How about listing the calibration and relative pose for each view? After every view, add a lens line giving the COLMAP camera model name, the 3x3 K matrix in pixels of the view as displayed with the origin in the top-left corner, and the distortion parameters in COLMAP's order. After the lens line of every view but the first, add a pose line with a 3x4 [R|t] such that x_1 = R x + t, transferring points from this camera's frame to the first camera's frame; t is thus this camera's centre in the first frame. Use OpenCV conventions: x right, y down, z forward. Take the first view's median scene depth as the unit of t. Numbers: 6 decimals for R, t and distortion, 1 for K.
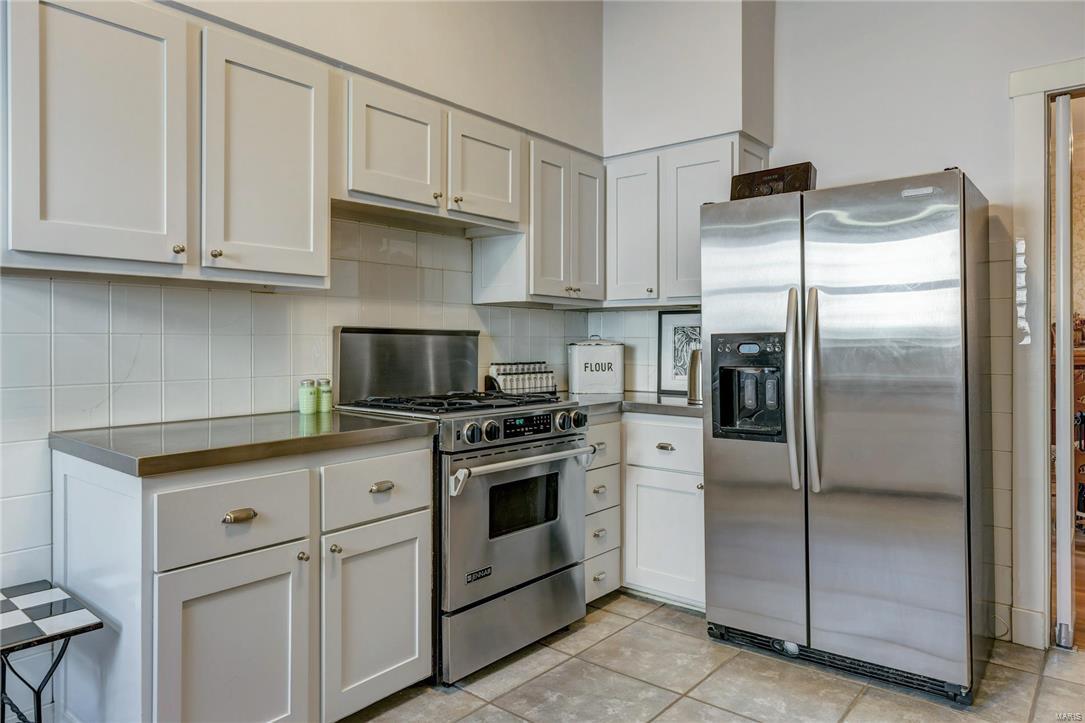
lens RADIAL K [[705.1, 0, 547.4], [0, 705.1, 342.5], [0, 0, 1]] dist [0.006357, 0.003703]
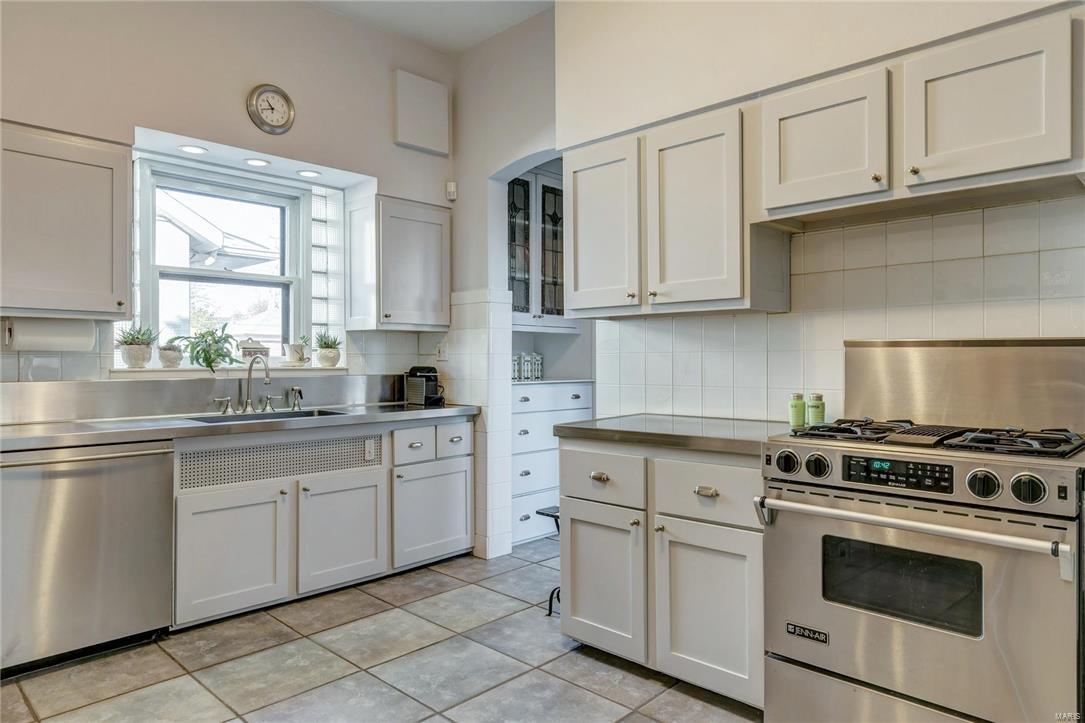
lens RADIAL K [[678.9, 0, 543.2], [0, 678.9, 360.0], [0, 0, 1]] dist [-0.004439, -0.001980]
pose [[-0.082278, 0.003708, -0.996603, 0.738978], [0.007475, 0.999967, 0.003103, -0.001708], [0.996581, -0.007195, -0.082303, 0.757383]]
